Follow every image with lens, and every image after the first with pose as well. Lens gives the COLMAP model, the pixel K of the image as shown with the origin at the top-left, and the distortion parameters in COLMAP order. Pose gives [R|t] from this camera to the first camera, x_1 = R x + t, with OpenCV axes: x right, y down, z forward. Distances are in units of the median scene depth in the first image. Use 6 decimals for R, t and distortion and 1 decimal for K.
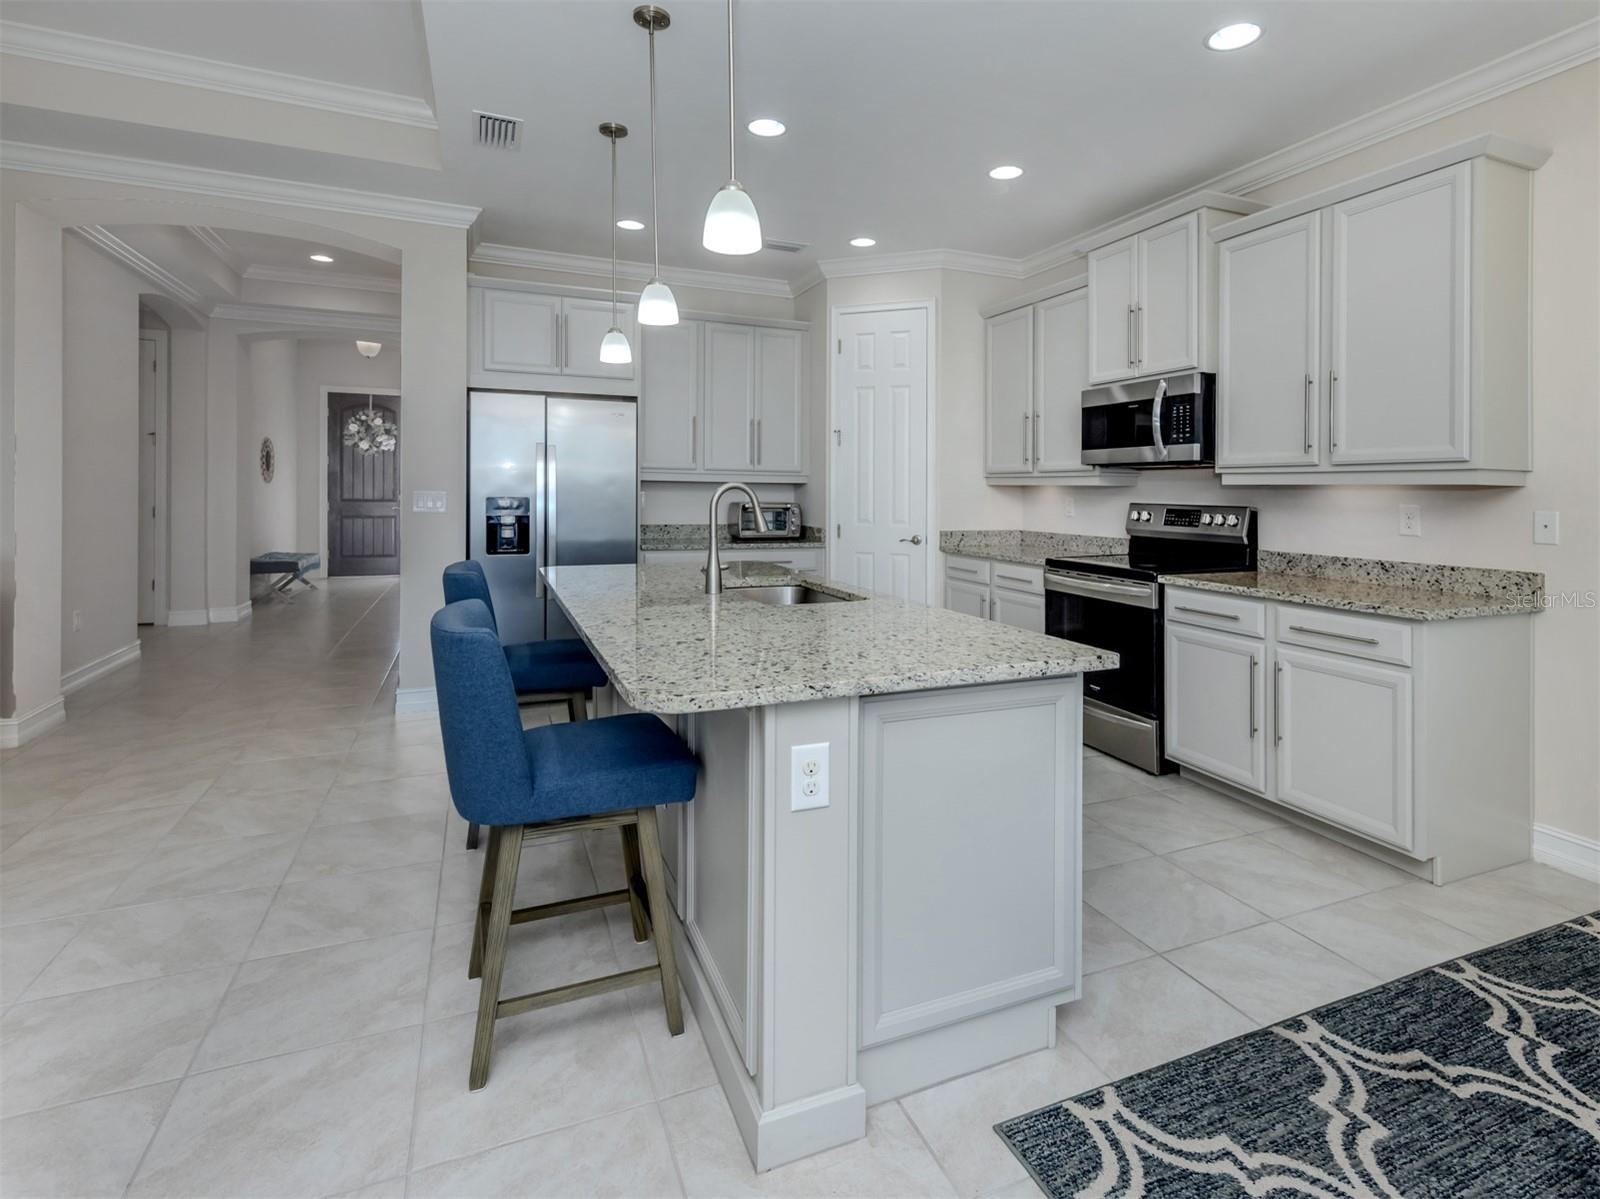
lens RADIAL K [[779.6, 0, 780.1], [0, 779.6, 483.9], [0, 0, 1]] dist [0.012430, -0.002205]
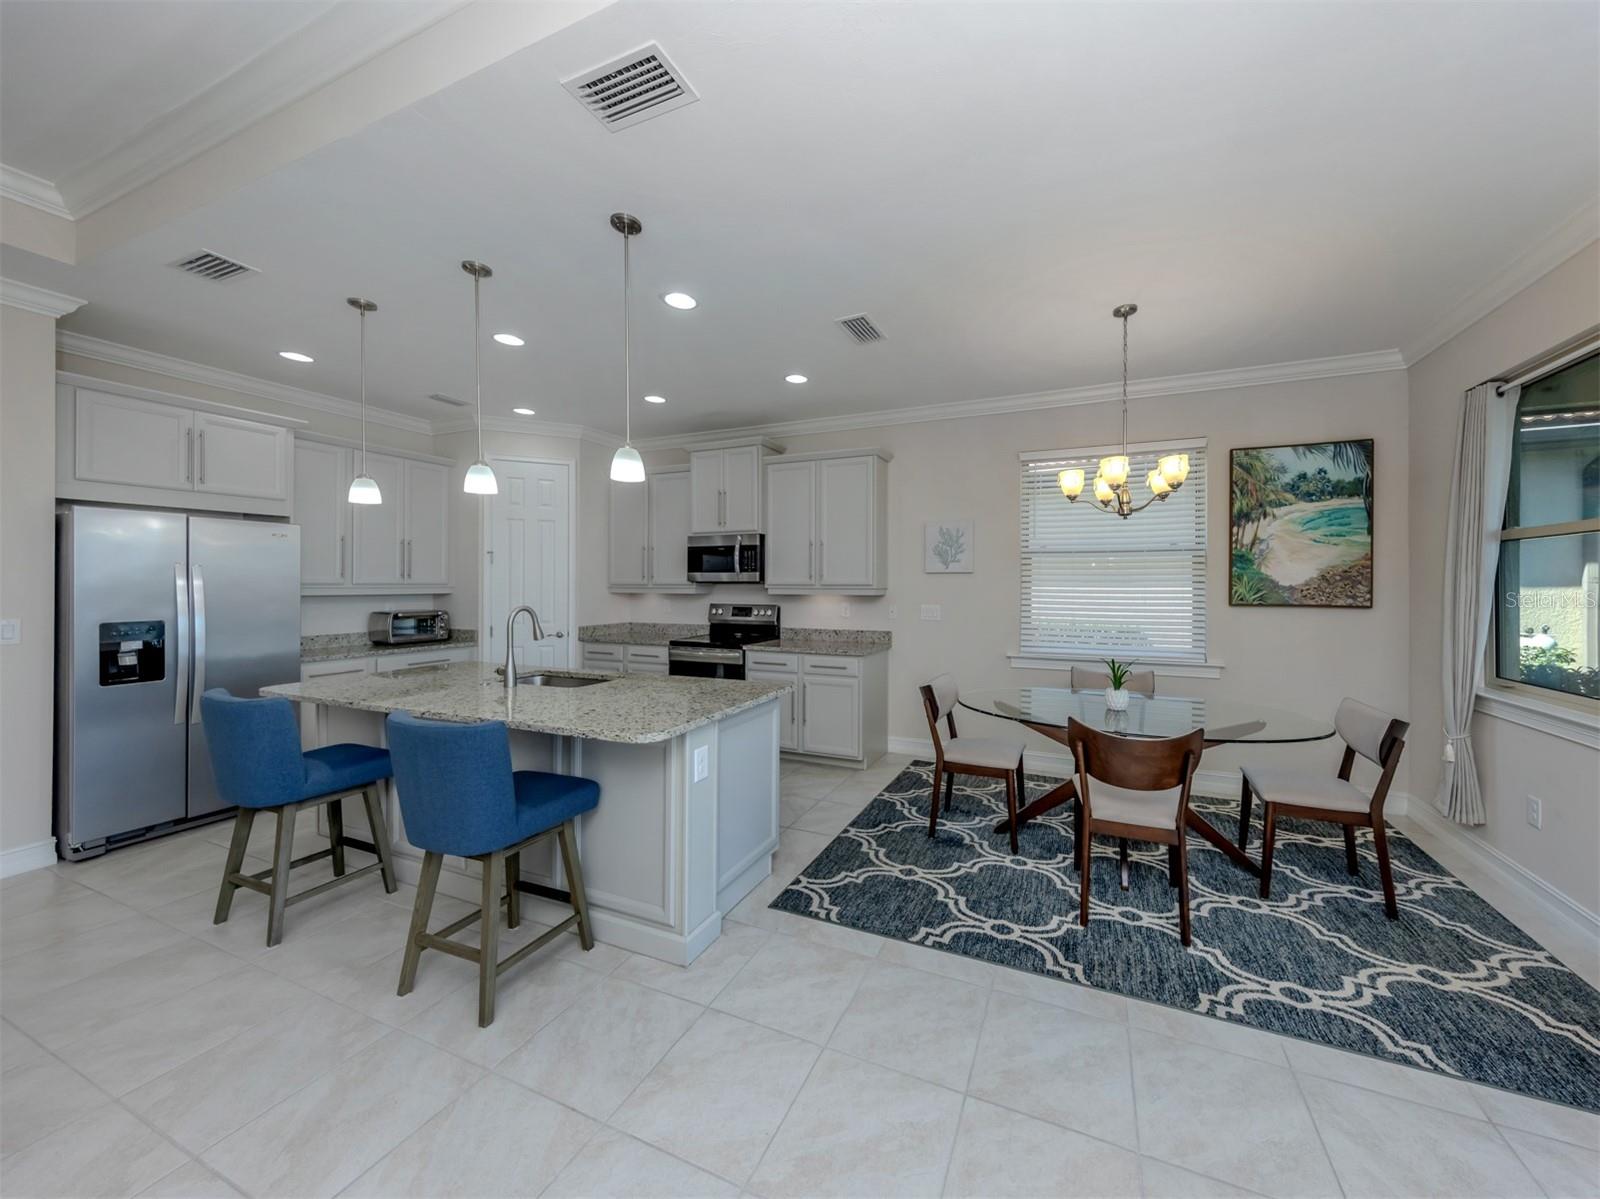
lens RADIAL K [[576.2, 0, 857.1], [0, 576.2, 586.0], [0, 0, 1]] dist [0.004781, -0.000090]
pose [[0.697340, -0.010490, 0.716664, -0.327694], [0.002549, 0.999923, 0.012156, -0.041674], [-0.716736, -0.006650, 0.697313, -0.134331]]
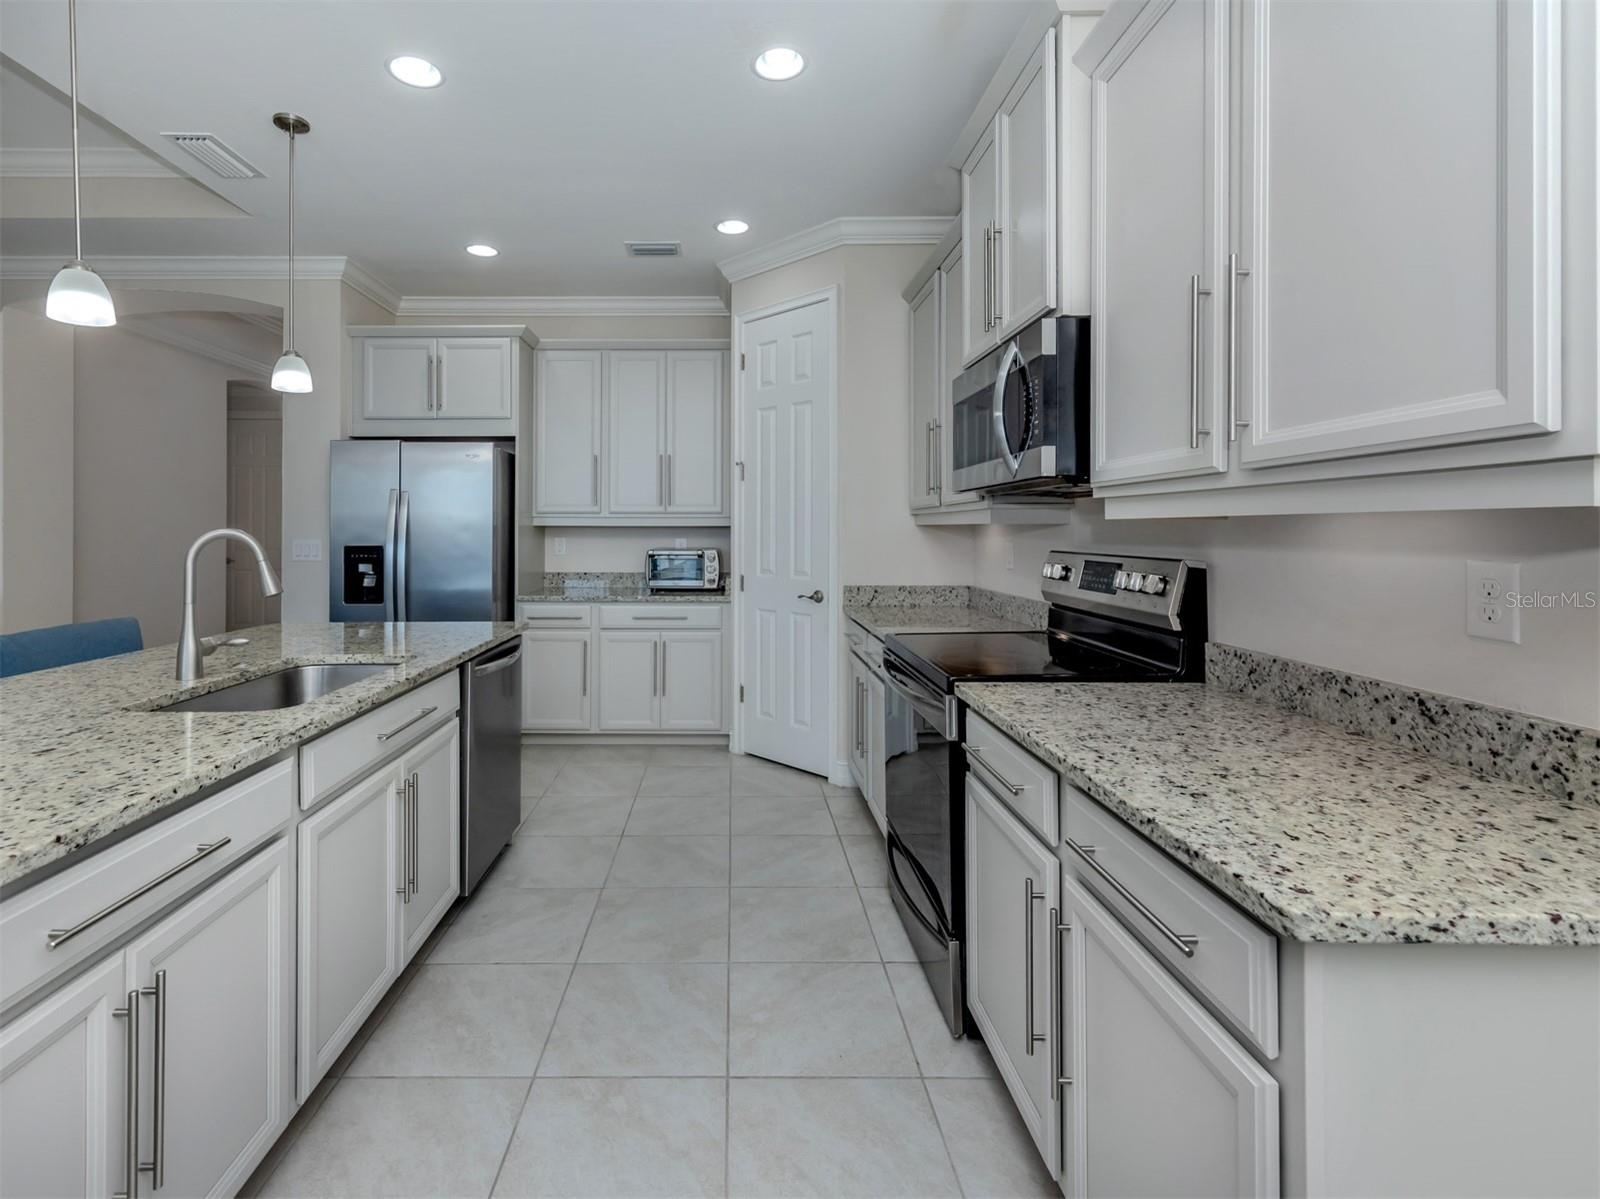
lens RADIAL K [[689.4, 0, 729.5], [0, 689.4, 526.6], [0, 0, 1]] dist [0.004713, 0.000552]
pose [[0.924172, -0.014666, -0.381695, 0.612061], [0.014209, 0.999891, -0.004014, 0.005089], [0.381712, -0.001714, 0.924280, 0.557255]]
